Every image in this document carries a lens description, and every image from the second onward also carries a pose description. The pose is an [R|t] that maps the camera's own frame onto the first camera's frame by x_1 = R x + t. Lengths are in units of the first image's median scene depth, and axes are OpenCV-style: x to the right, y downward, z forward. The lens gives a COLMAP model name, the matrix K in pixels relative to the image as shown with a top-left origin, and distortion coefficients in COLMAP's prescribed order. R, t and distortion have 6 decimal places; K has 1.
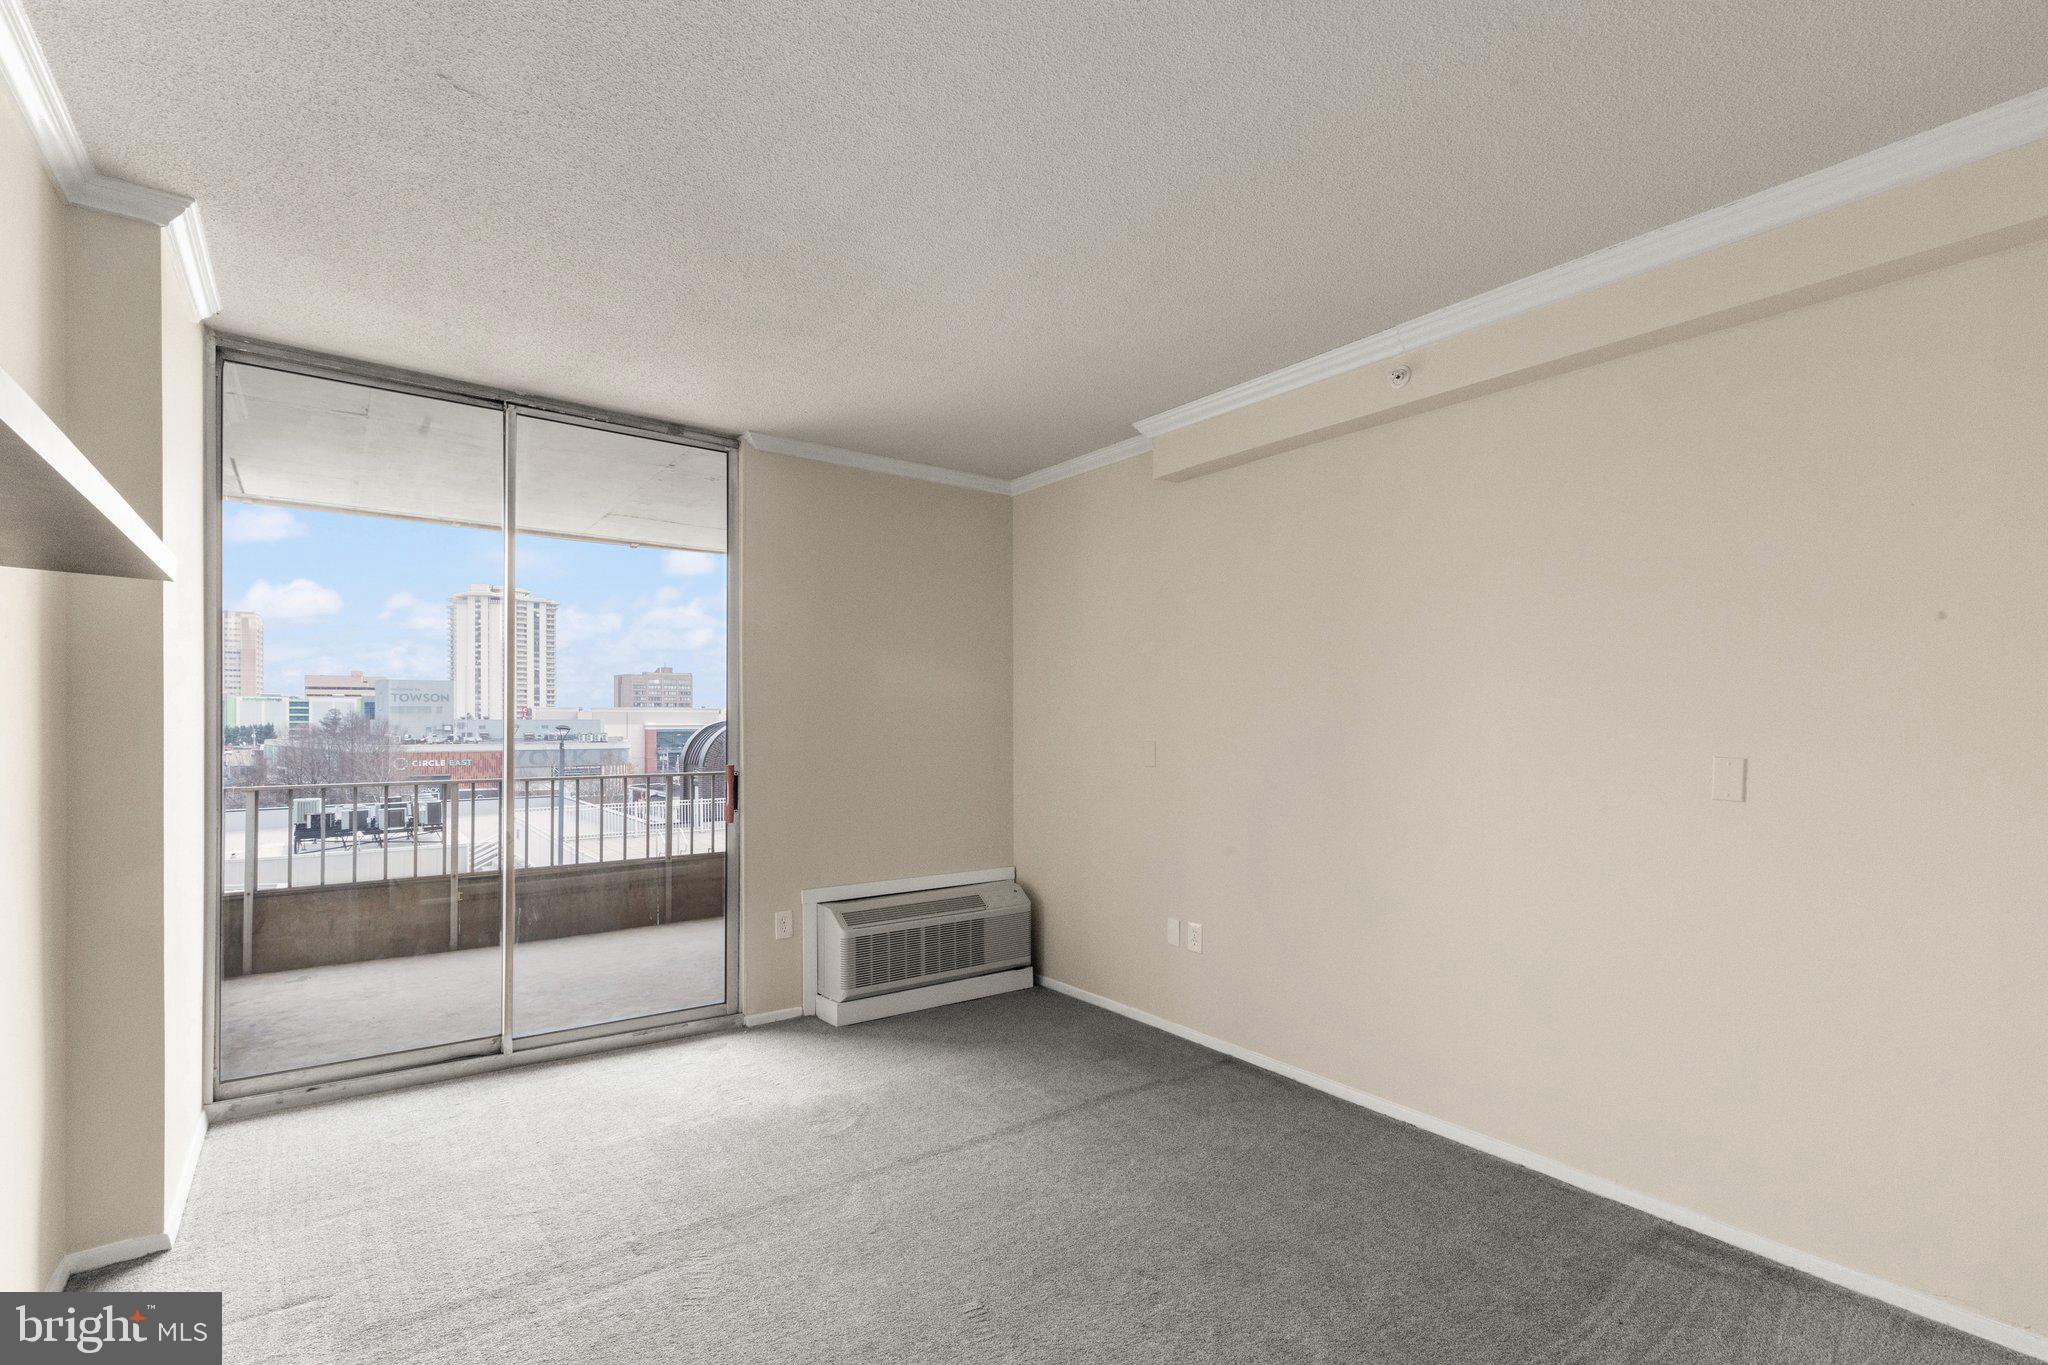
lens RADIAL K [[932.6, 0, 1015.5], [0, 932.6, 697.4], [0, 0, 1]] dist [-0.001545, -0.001064]
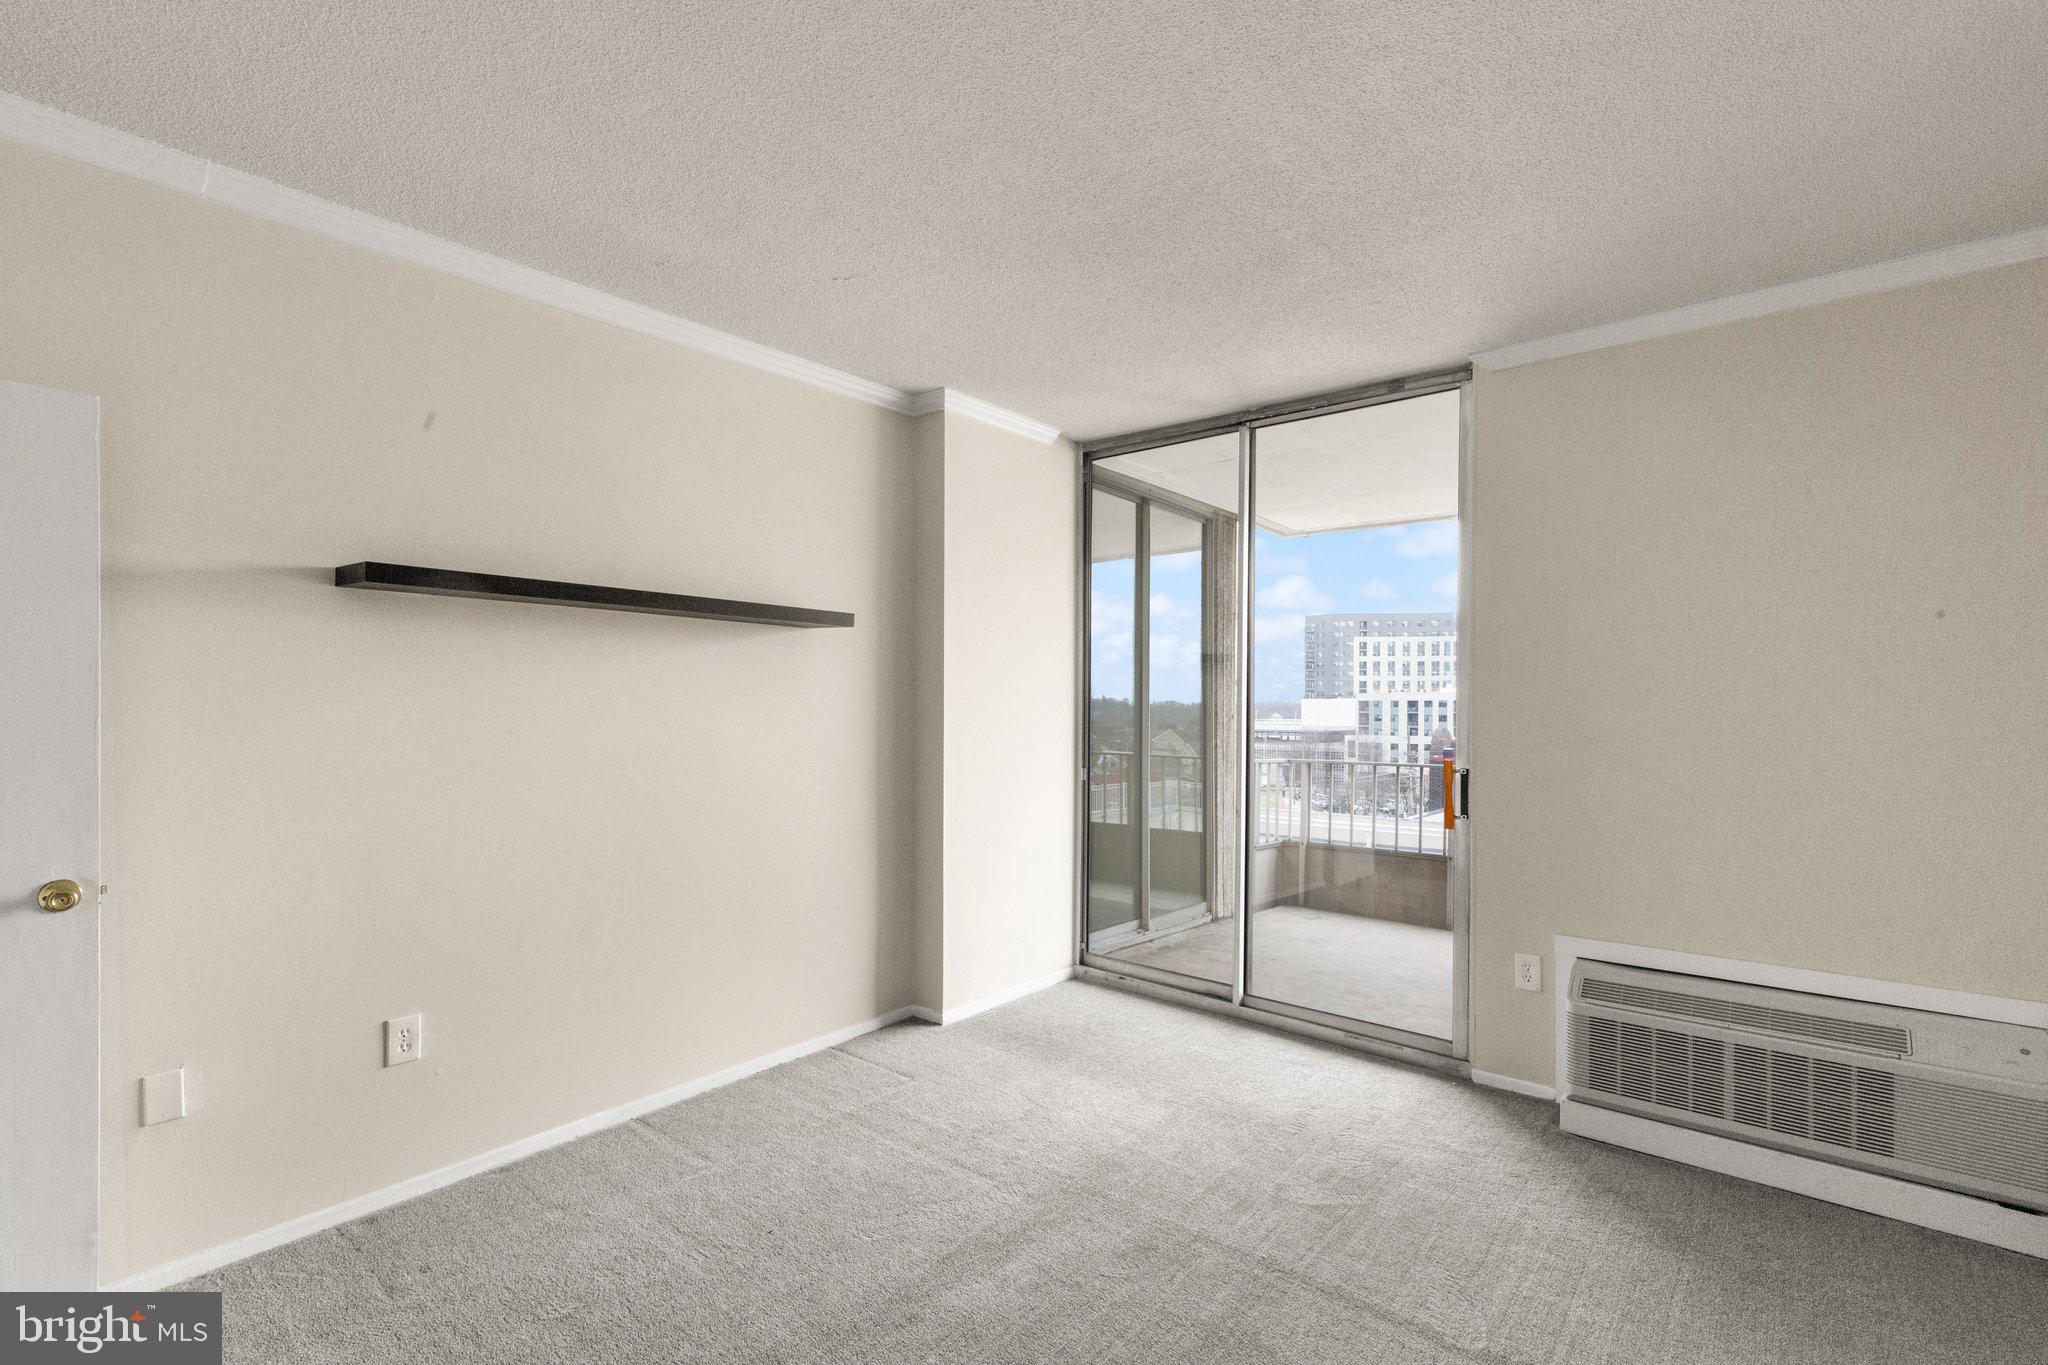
lens RADIAL K [[932.6, 0, 1015.5], [0, 932.6, 697.4], [0, 0, 1]] dist [-0.001545, -0.001064]
pose [[0.226924, -0.008747, -0.973873, 0.431793], [0.022998, 0.999729, -0.003621, 0.008845], [0.973641, -0.021575, 0.227063, 0.435029]]
